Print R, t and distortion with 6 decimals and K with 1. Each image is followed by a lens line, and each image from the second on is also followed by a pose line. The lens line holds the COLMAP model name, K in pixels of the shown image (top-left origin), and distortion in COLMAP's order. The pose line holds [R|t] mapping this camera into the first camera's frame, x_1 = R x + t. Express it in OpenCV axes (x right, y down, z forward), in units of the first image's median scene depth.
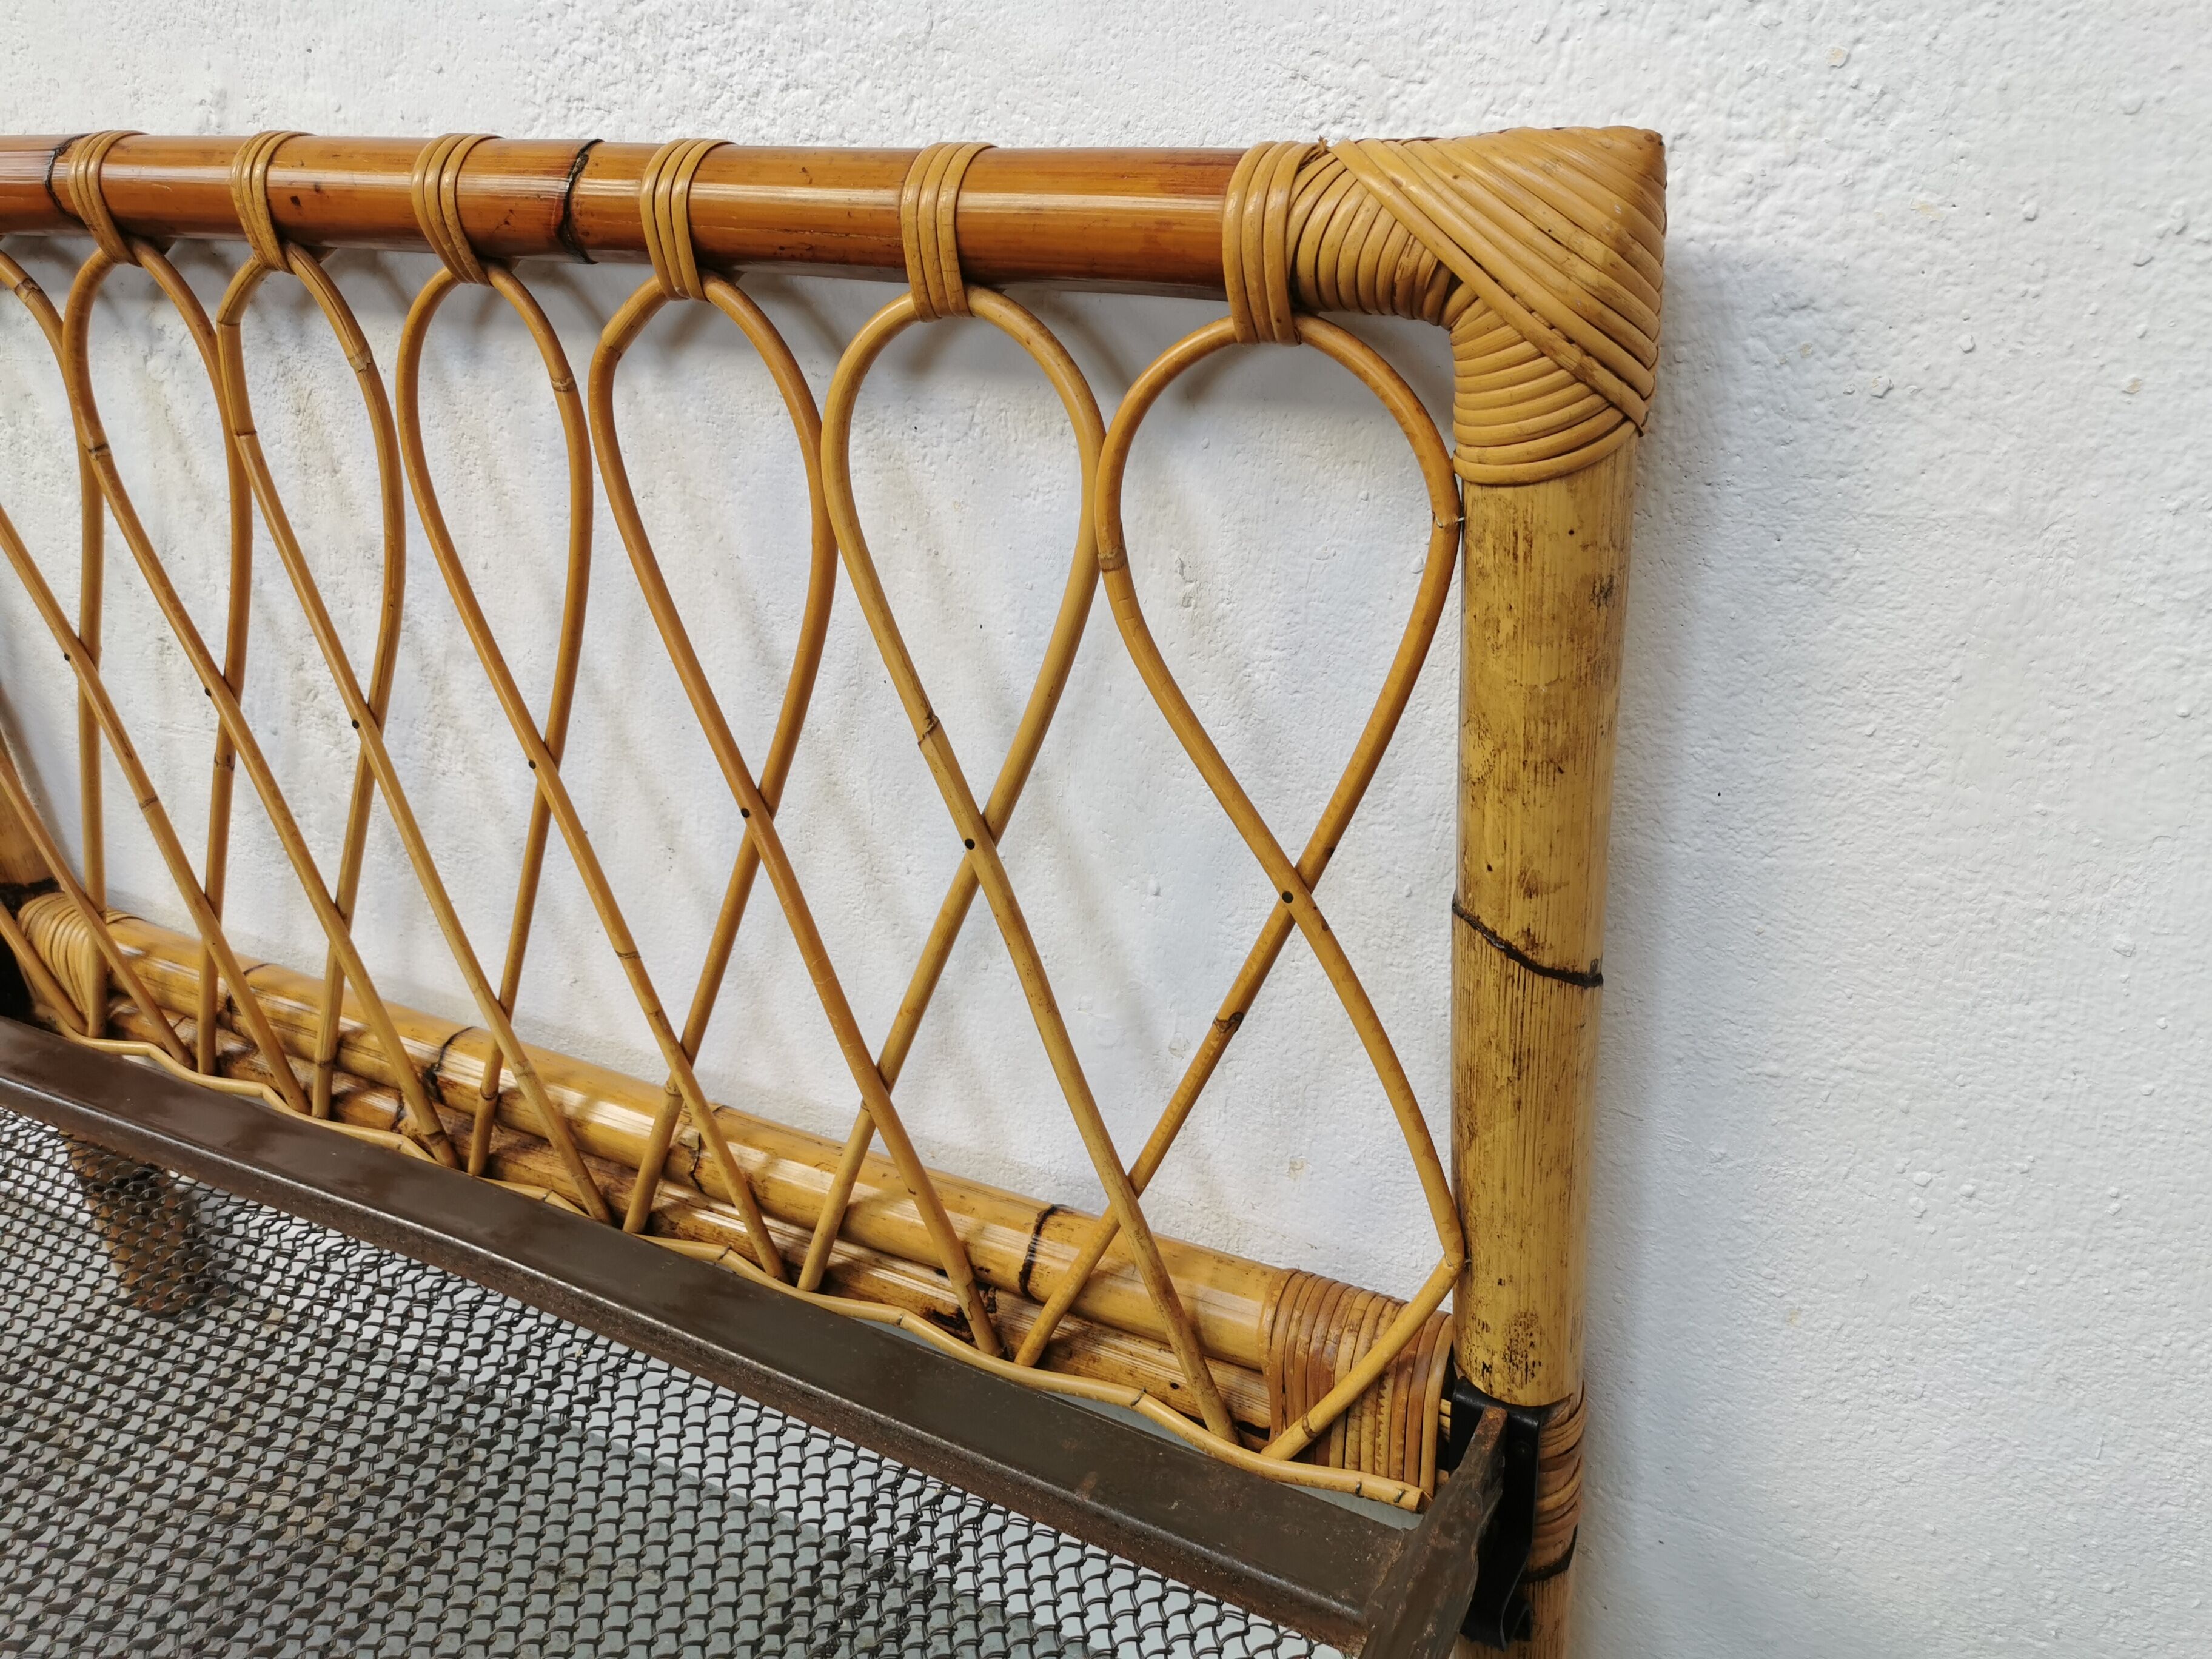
lens RADIAL K [[1728.1, 0, 1107.0], [0, 1728.1, 835.3], [0, 0, 1]] dist [0.049300, -0.061987]
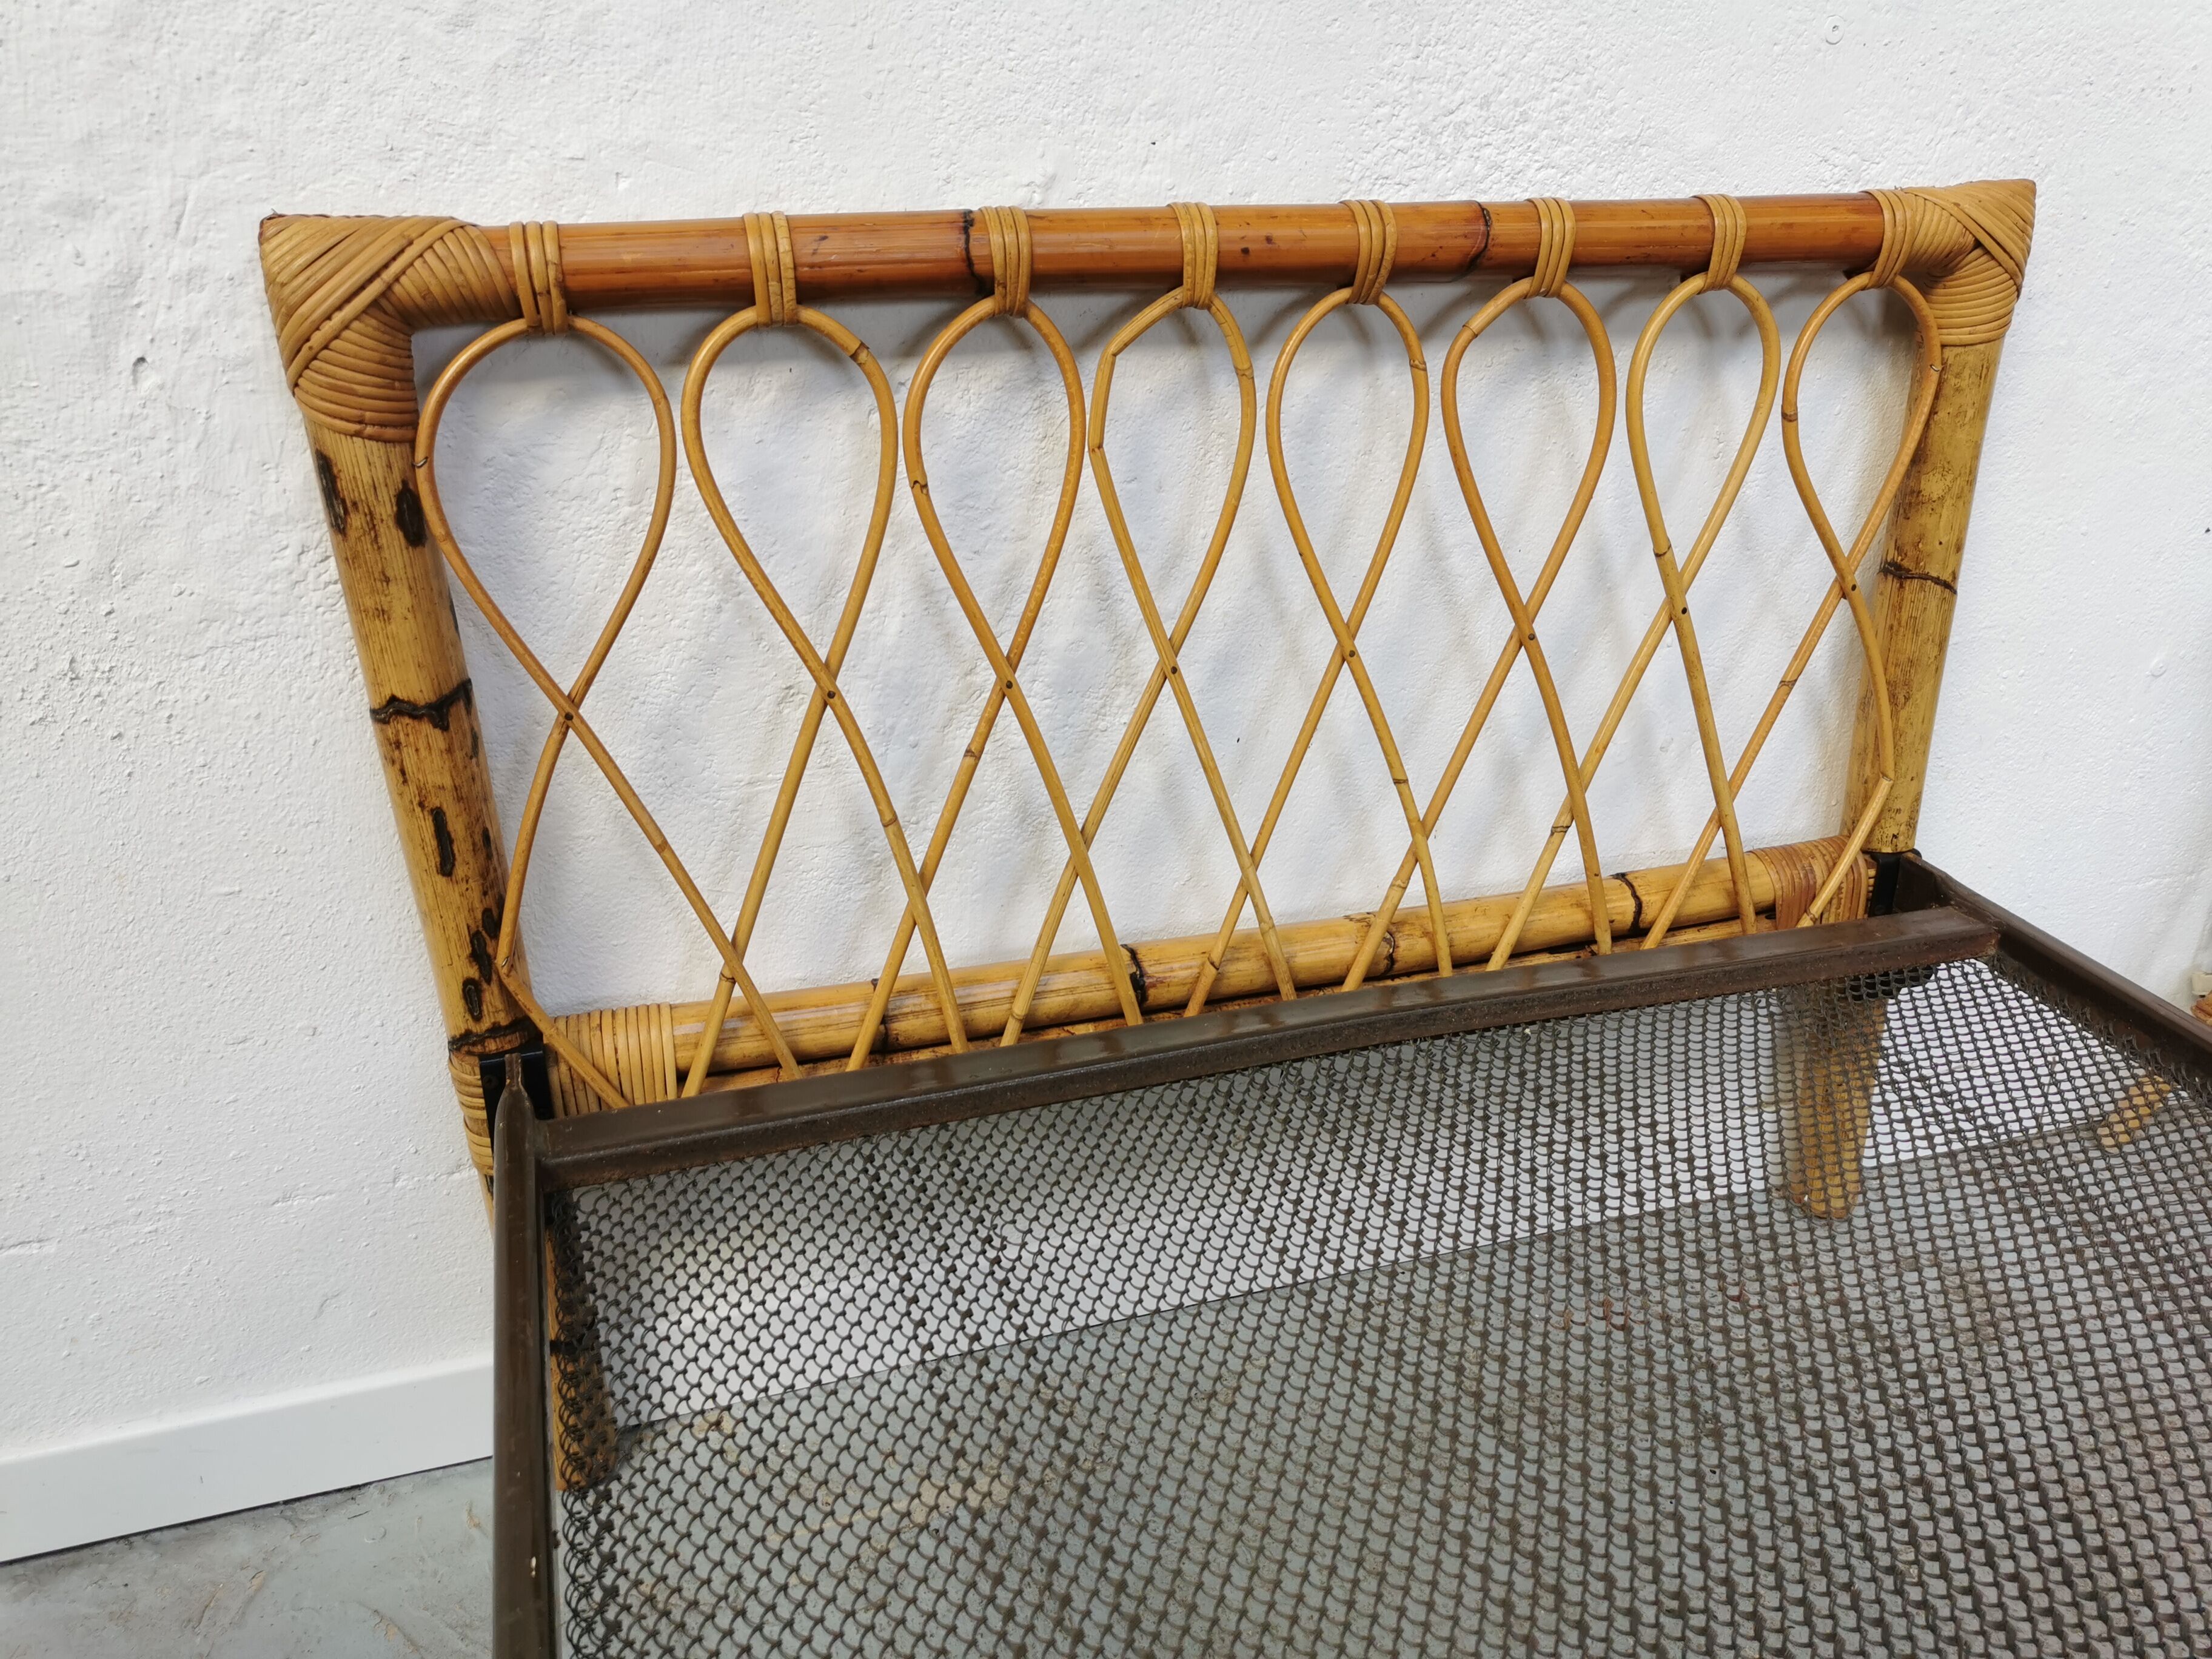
lens RADIAL K [[1729.7, 0, 1109.8], [0, 1729.7, 838.5], [0, 0, 1]] dist [0.010736, -0.016308]
pose [[0.706171, -0.266489, 0.655977, -1.644722], [0.279178, 0.956206, 0.087916, -0.088734], [-0.650678, 0.121051, 0.749643, 0.135462]]
